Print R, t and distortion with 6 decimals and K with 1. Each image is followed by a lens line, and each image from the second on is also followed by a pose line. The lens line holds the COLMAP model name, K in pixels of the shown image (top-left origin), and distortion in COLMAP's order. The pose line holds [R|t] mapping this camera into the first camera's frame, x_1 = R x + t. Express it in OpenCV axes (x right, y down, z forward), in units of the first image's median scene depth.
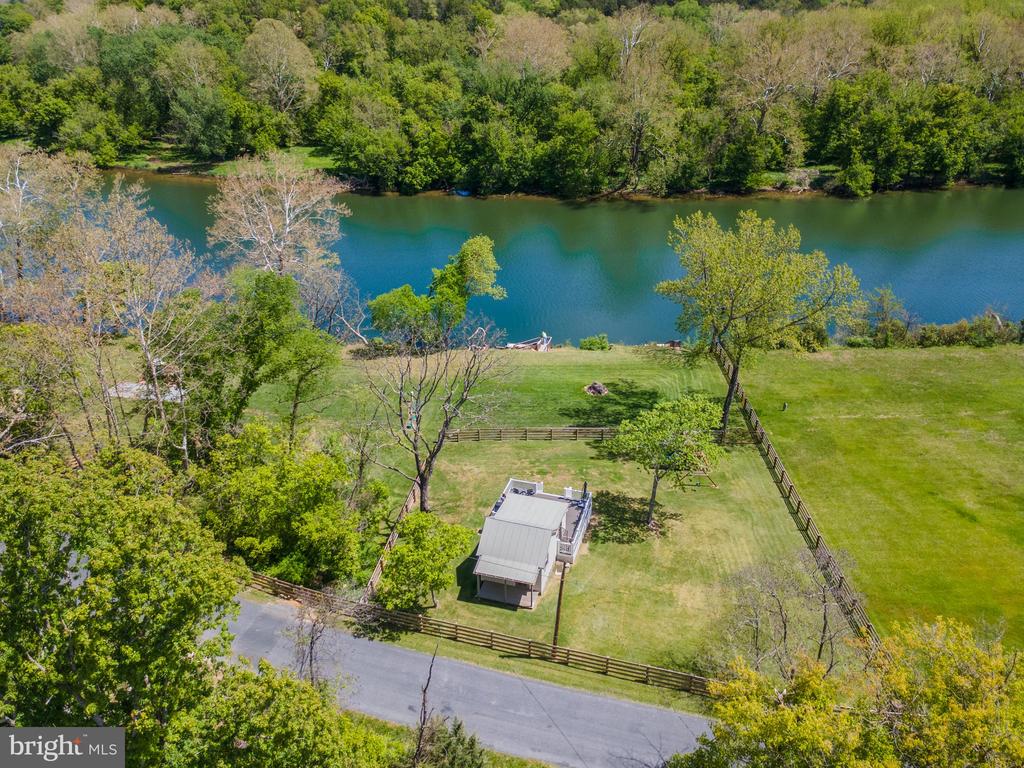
lens RADIAL K [[750.5, 0, 520.9], [0, 750.5, 385.2], [0, 0, 1]] dist [0.007460, 0.072347]
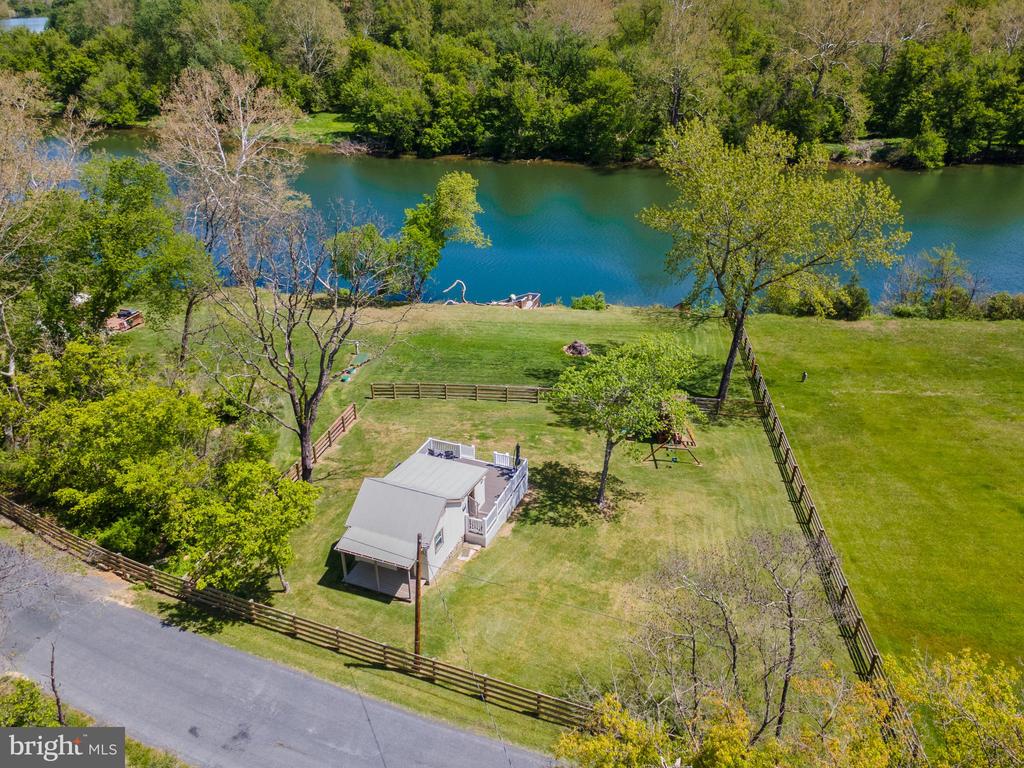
lens RADIAL K [[750.5, 0, 520.9], [0, 750.5, 385.2], [0, 0, 1]] dist [0.007460, 0.072347]
pose [[0.996290, 0.044623, -0.073581, 0.096630], [-0.044716, 0.999000, 0.000378, 0.045583], [0.073525, 0.002914, 0.997289, 0.154596]]
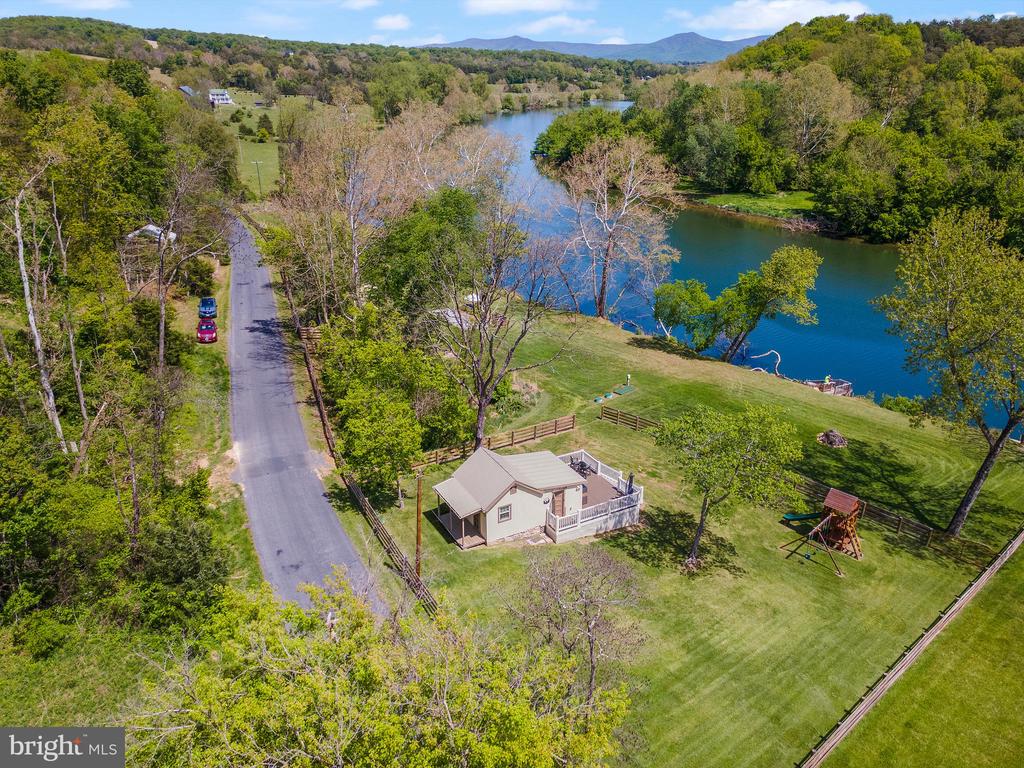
lens RADIAL K [[750.5, 0, 520.9], [0, 750.5, 385.2], [0, 0, 1]] dist [0.007460, 0.072347]
pose [[0.716716, 0.275708, -0.640549, 0.337549], [-0.335527, 0.941558, 0.029846, 0.035954], [0.611343, 0.193530, 0.767337, 0.181955]]
